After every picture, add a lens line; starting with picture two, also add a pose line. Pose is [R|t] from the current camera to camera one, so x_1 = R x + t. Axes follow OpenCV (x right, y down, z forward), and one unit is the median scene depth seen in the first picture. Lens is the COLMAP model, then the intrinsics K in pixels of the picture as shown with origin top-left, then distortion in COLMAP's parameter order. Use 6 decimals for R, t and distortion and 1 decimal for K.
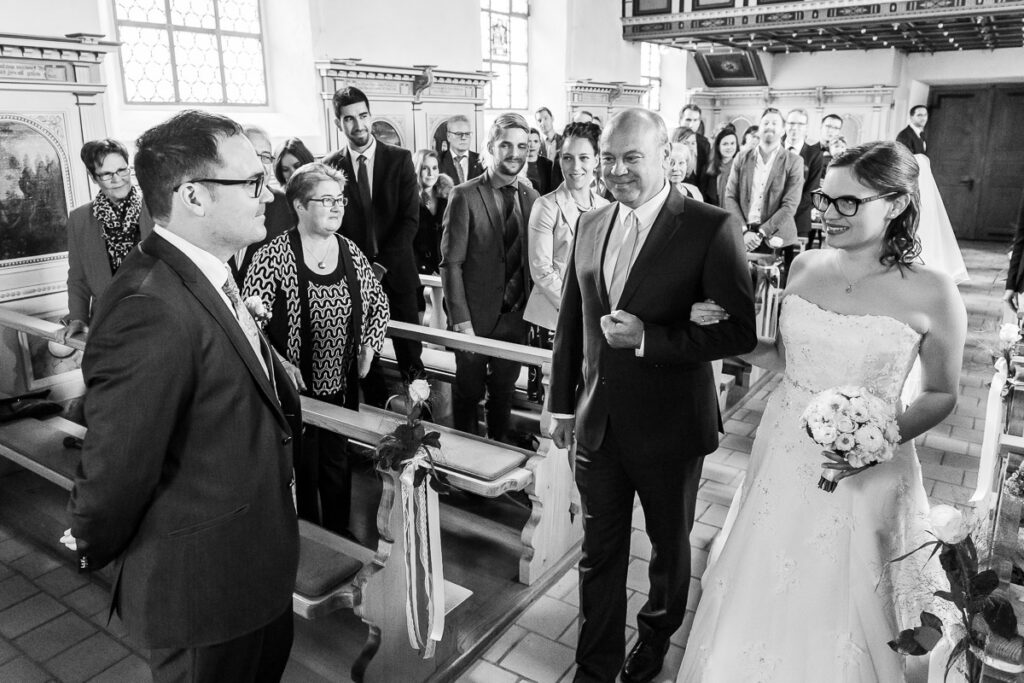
lens RADIAL K [[721.6, 0, 509.6], [0, 721.6, 318.0], [0, 0, 1]] dist [0.001385, 0.000711]
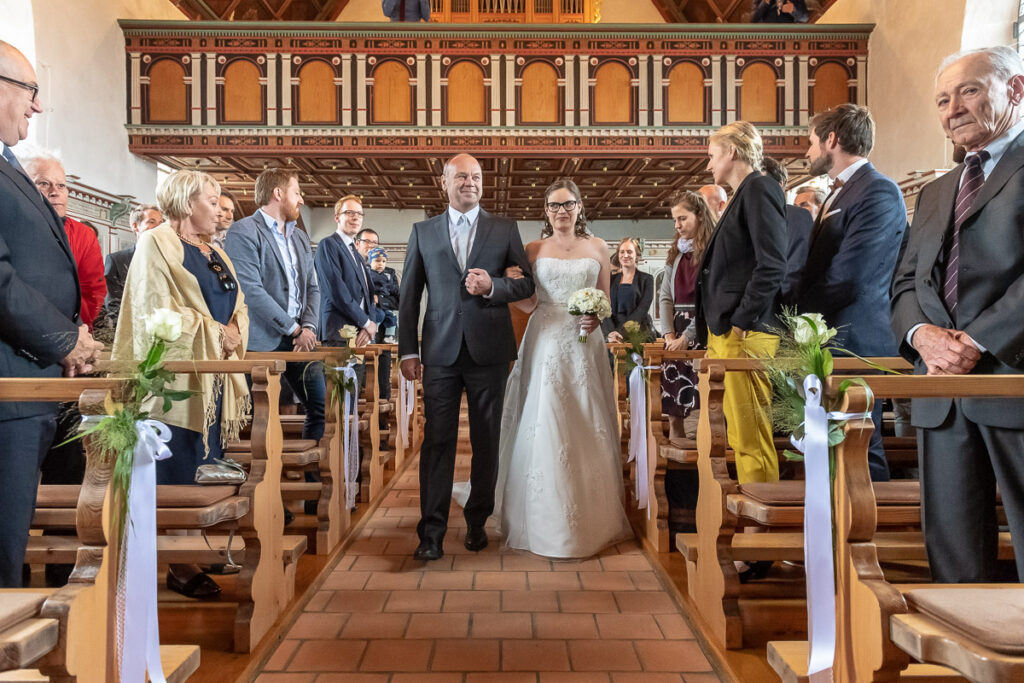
lens RADIAL K [[697.8, 0, 510.2], [0, 697.8, 338.3], [0, 0, 1]] dist [-0.002514, 0.000849]
pose [[0.816588, 0.000814, 0.577220, 0.061101], [0.135266, 0.971884, -0.192730, 0.029158], [-0.561148, 0.235459, 0.793519, 0.213771]]
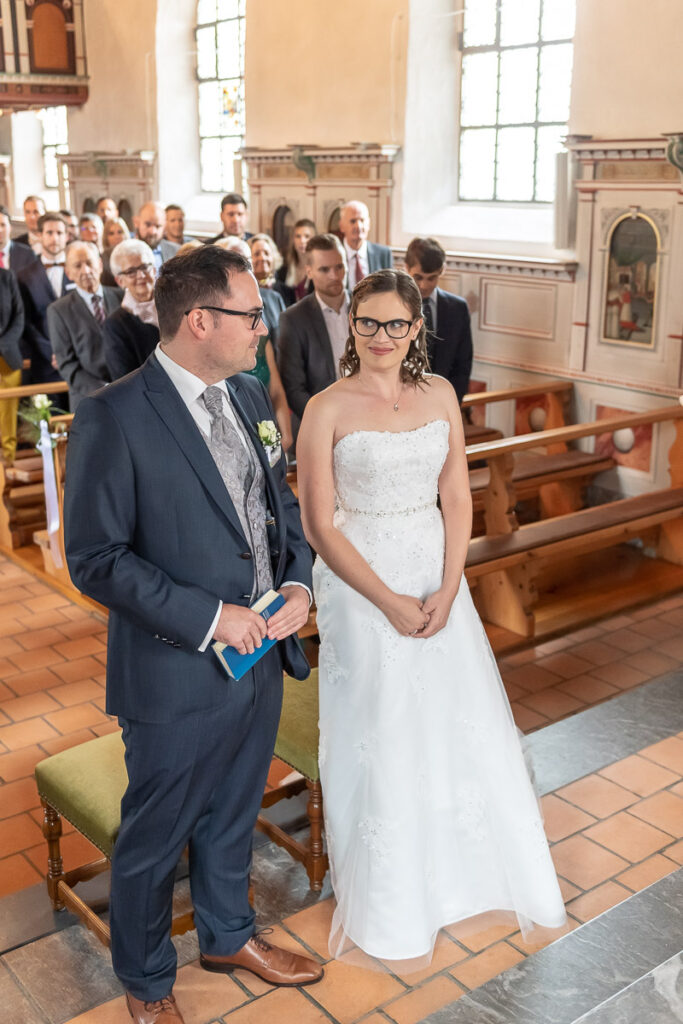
lens RADIAL K [[1119.7, 0, 341.5], [0, 1119.7, 512.0], [0, 0, 1]] dist [-0.004817, -0.013879]
pose [[0.305355, -0.272330, 0.912466, -0.301228], [0.227679, 0.951320, 0.207734, -0.024018], [-0.924619, 0.144317, 0.352494, -0.047302]]
